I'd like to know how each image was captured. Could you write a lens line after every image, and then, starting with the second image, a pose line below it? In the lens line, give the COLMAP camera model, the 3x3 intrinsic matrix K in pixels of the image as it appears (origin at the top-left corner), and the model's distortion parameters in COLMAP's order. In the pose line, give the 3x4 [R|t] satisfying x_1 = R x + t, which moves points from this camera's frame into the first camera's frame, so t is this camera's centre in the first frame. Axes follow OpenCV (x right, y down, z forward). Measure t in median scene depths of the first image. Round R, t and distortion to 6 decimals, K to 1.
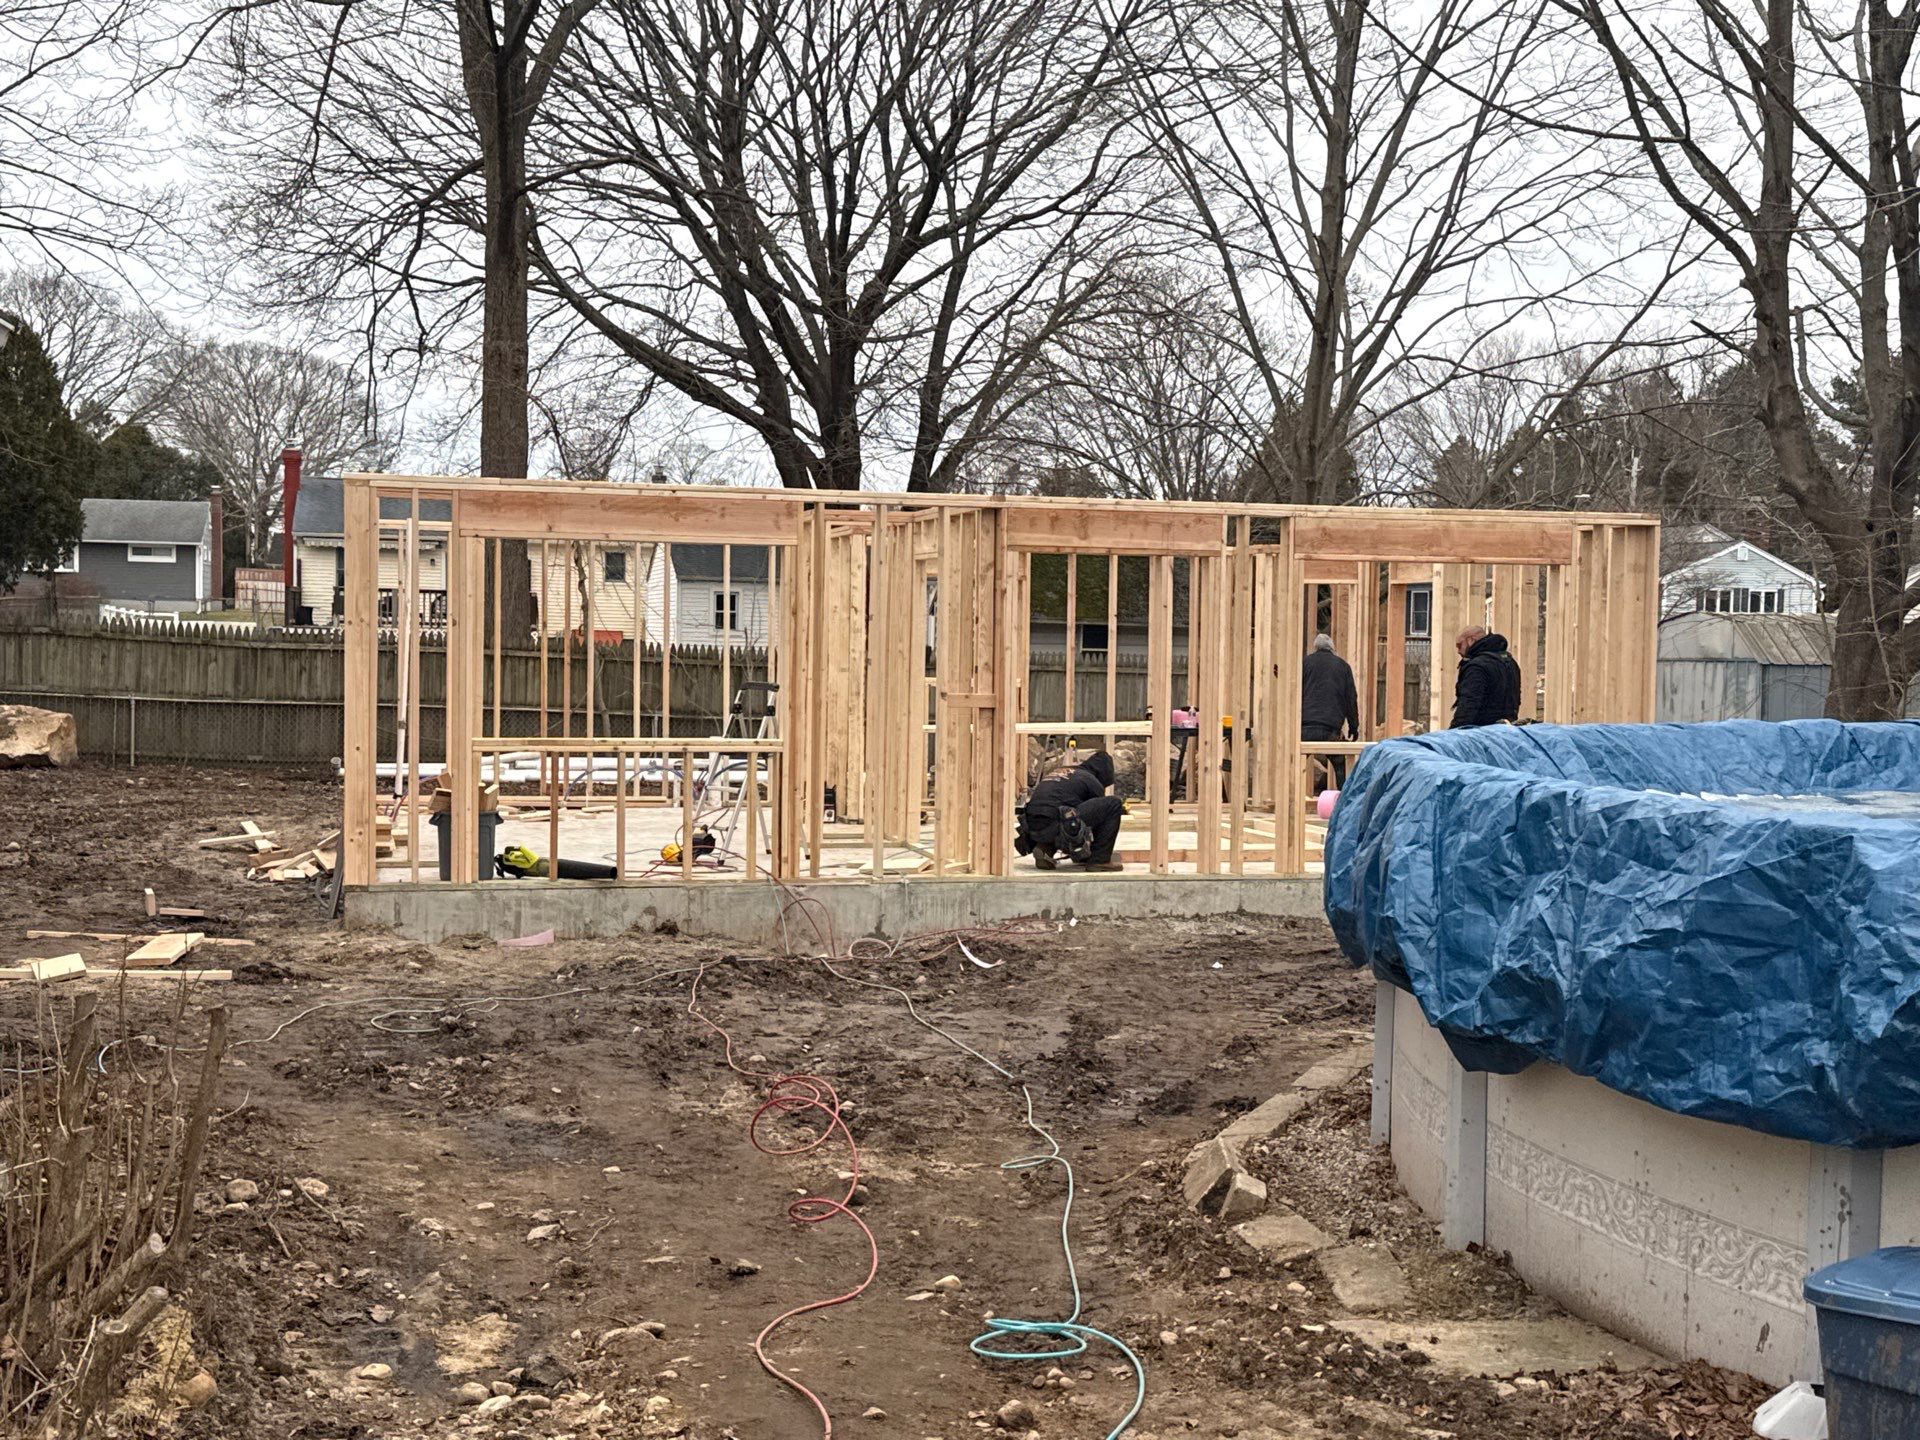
lens RADIAL K [[2285.9, 0, 956.9], [0, 2285.9, 778.3], [0, 0, 1]] dist [0.012649, 0.015860]
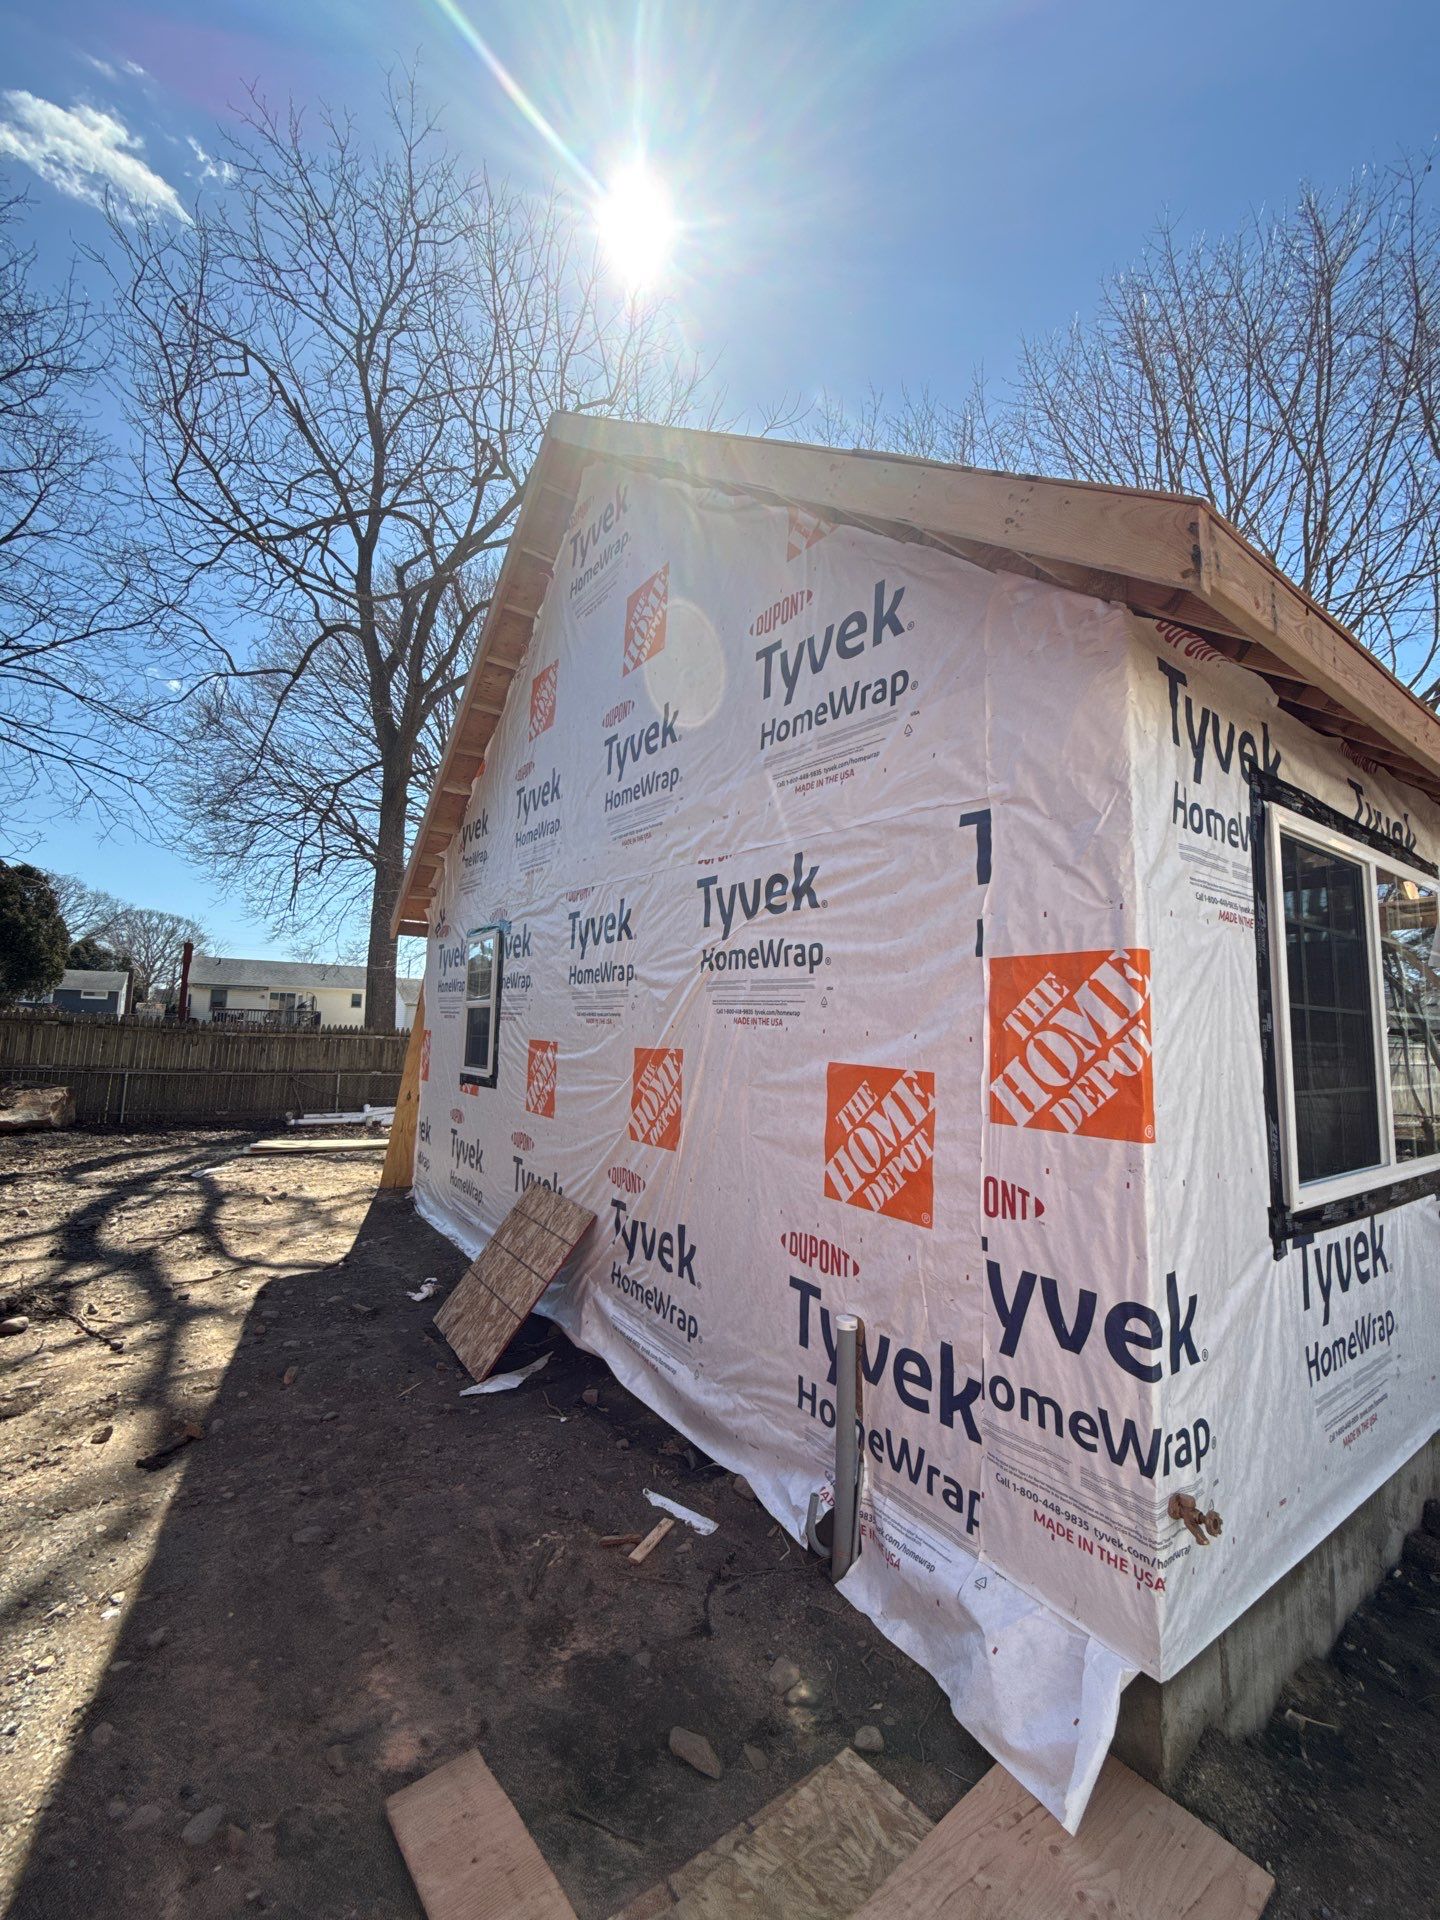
lens RADIAL K [[781.6, 0, 715.8], [0, 781.6, 956.6], [0, 0, 1]] dist [-0.004801, -0.000275]
pose [[0.940475, 0.041372, 0.337336, -0.127656], [0.015089, 0.986502, -0.163055, -0.015577], [-0.339529, 0.158439, 0.927156, 0.298416]]
